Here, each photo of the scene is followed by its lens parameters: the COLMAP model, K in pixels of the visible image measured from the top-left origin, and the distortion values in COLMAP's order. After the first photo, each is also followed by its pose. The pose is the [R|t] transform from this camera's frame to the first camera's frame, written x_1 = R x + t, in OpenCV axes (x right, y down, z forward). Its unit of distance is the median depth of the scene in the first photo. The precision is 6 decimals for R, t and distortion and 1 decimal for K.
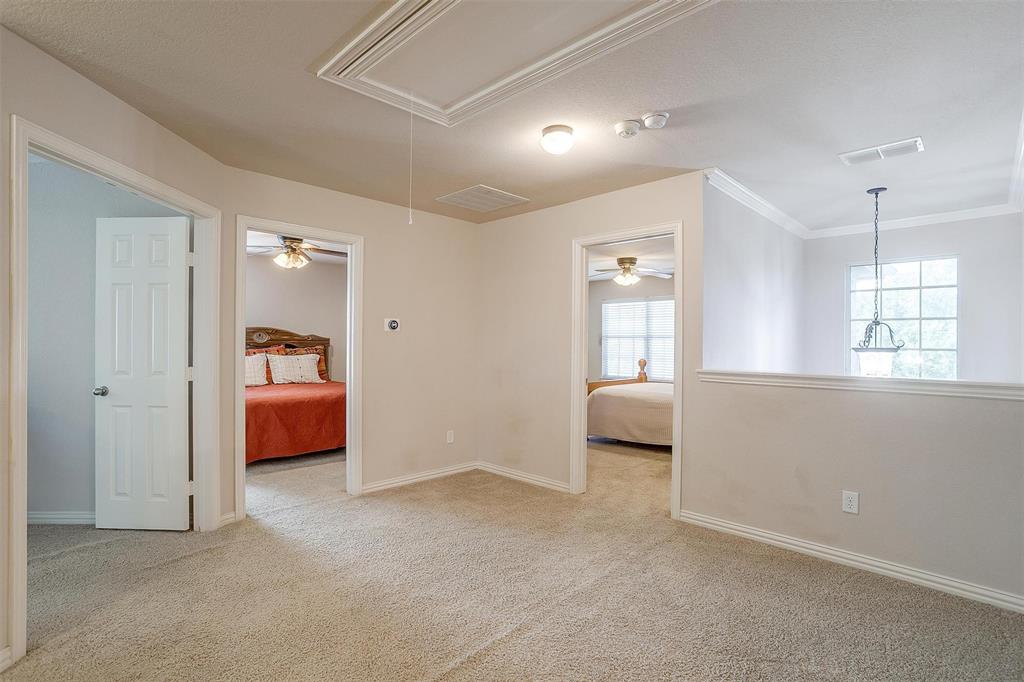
lens RADIAL K [[493.8, 0, 510.6], [0, 493.8, 342.0], [0, 0, 1]] dist [-0.060384, 0.032633]
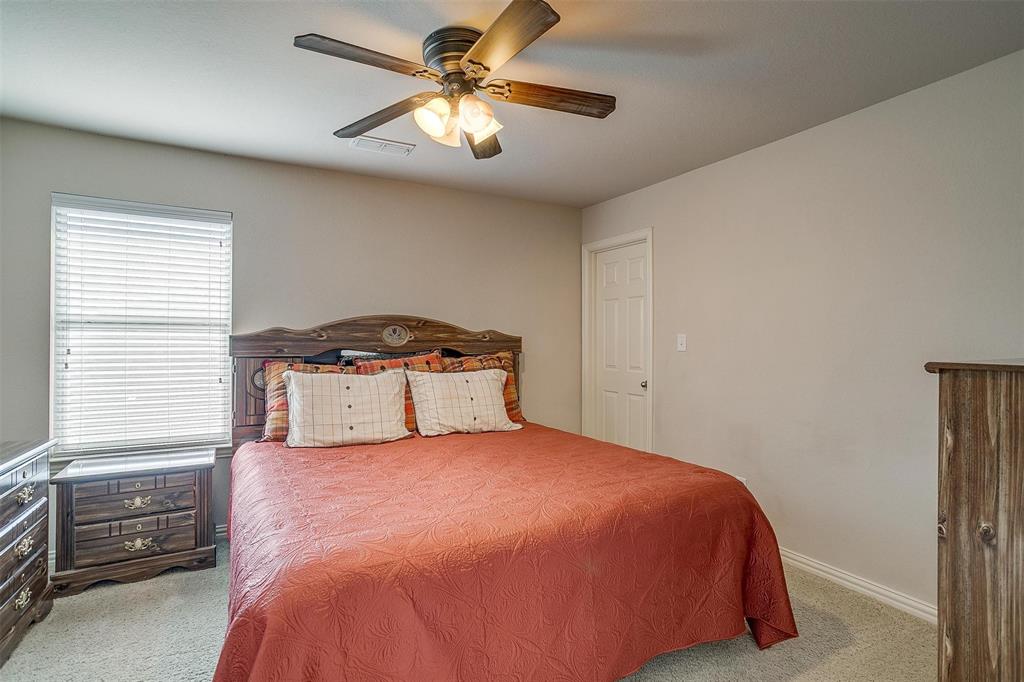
lens RADIAL K [[493.8, 0, 510.6], [0, 493.8, 342.0], [0, 0, 1]] dist [-0.060384, 0.032633]
pose [[0.959616, -0.005348, -0.281262, -0.255221], [0.004583, 0.999984, -0.003375, -0.000898], [0.281276, 0.001950, 0.959625, 0.541929]]
